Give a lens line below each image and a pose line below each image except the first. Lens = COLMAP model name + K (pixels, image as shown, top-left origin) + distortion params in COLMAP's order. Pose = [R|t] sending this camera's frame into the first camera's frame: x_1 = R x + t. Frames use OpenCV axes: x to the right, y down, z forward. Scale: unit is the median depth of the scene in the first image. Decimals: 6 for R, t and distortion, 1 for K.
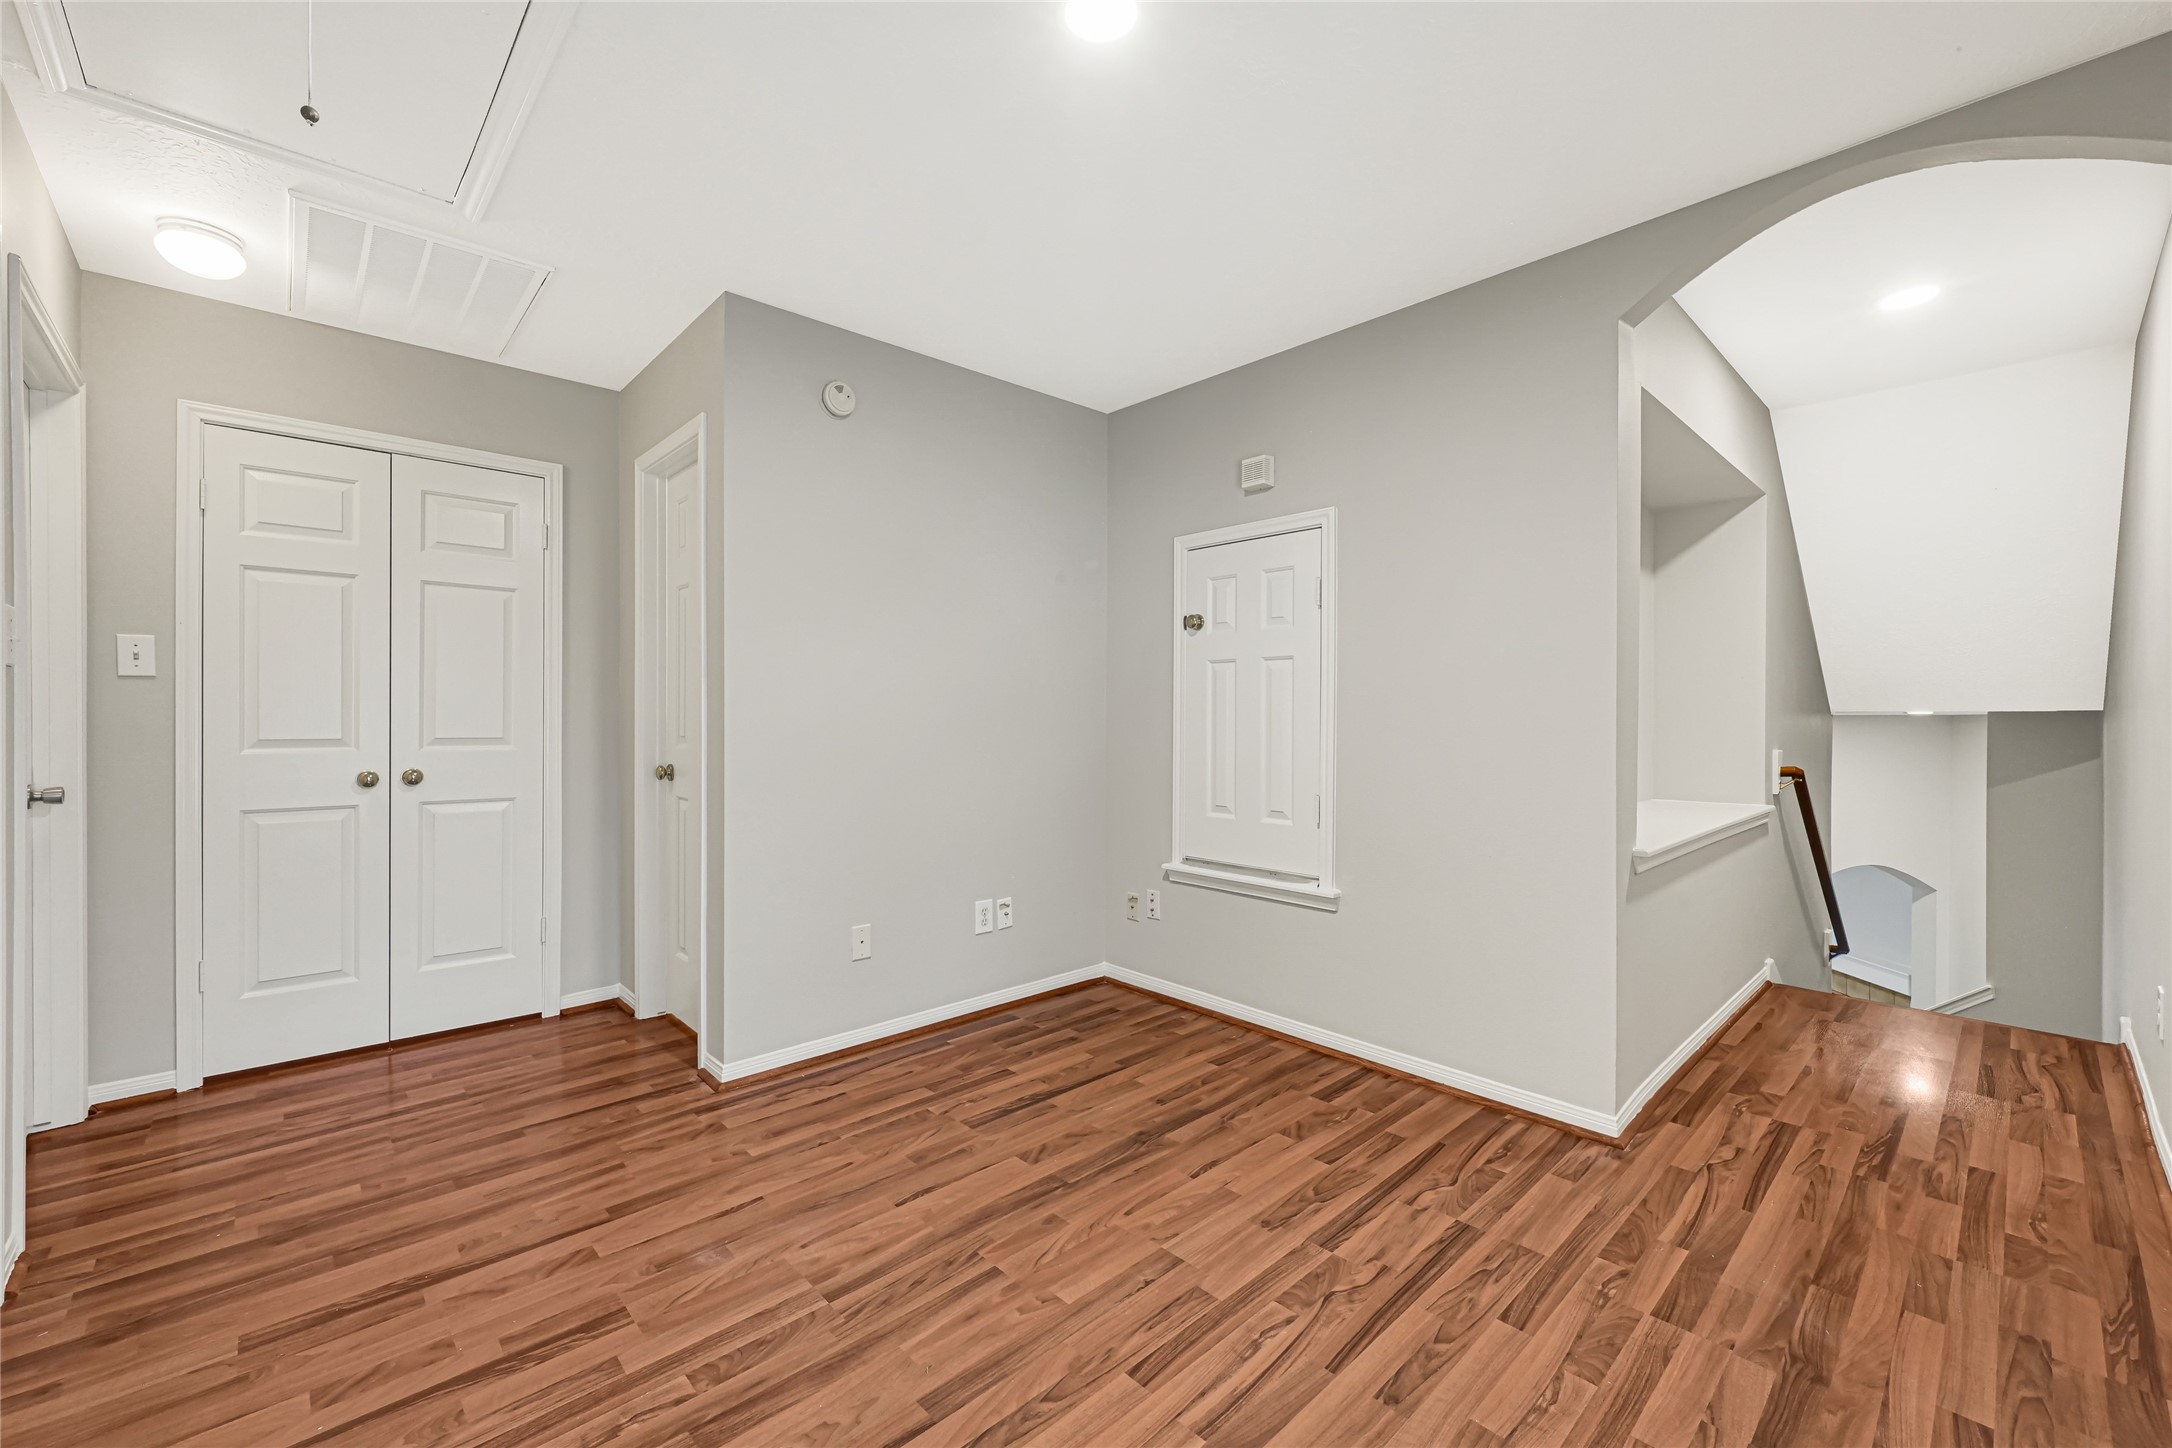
lens RADIAL K [[876.1, 0, 1082.1], [0, 876.1, 715.6], [0, 0, 1]] dist [0.001773, 0.000030]
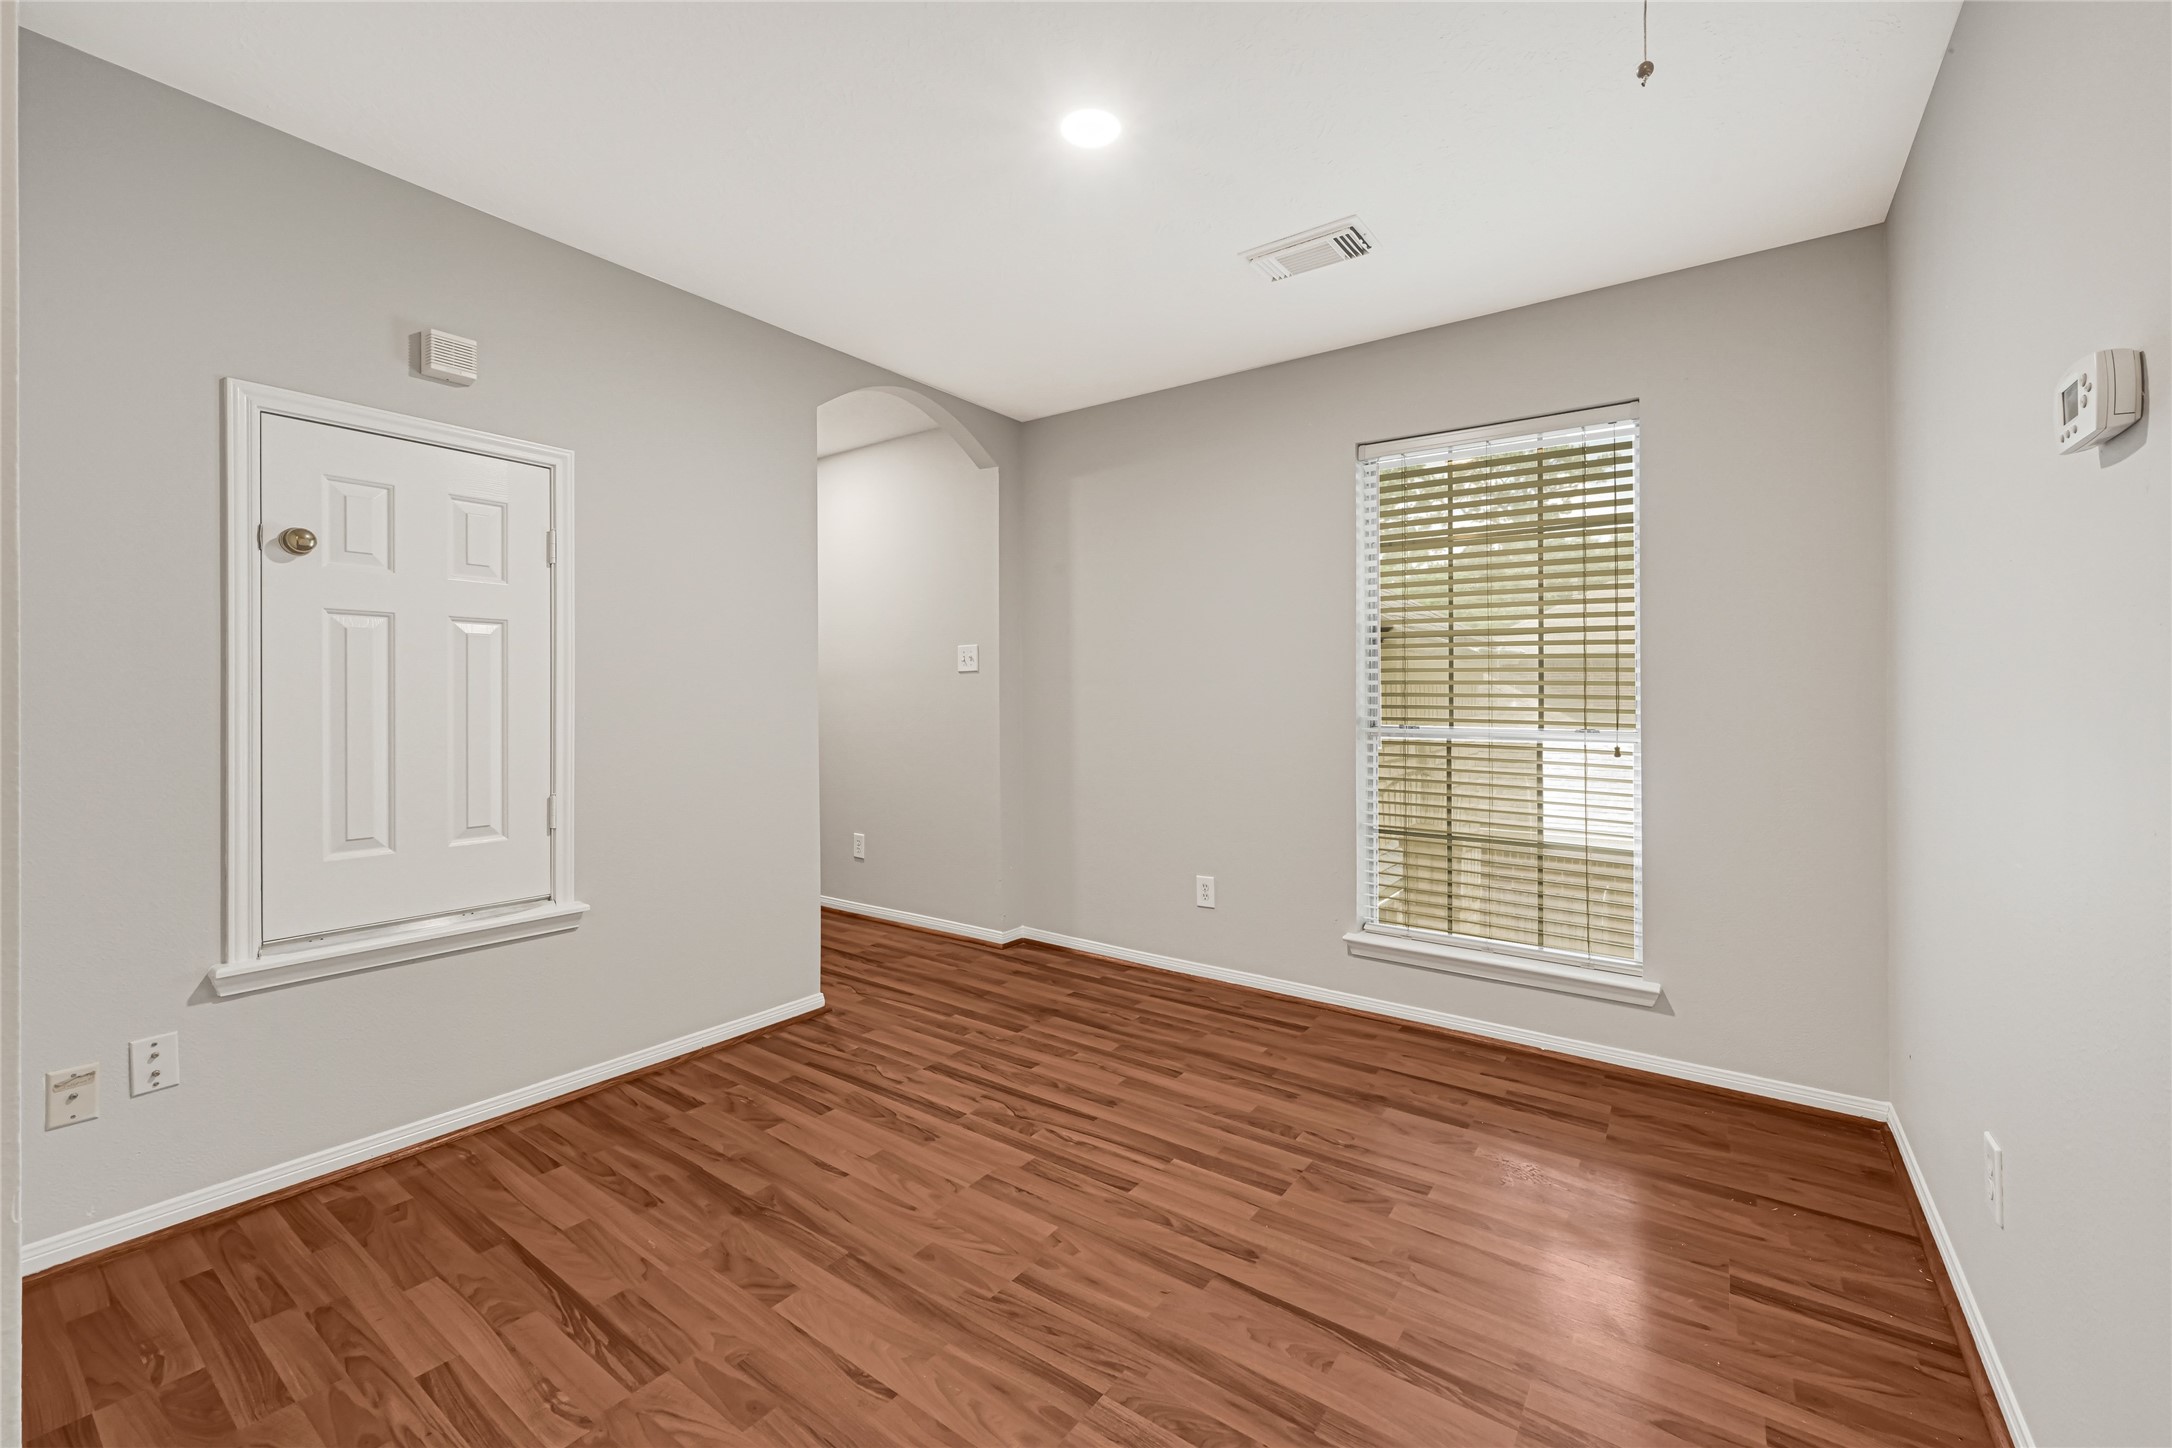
lens RADIAL K [[876.1, 0, 1082.1], [0, 876.1, 715.6], [0, 0, 1]] dist [0.001773, 0.000030]
pose [[-0.183458, -0.021528, 0.982792, -0.883528], [-0.001397, 0.999765, 0.021639, -0.003922], [-0.983027, 0.002597, -0.183445, 0.939250]]
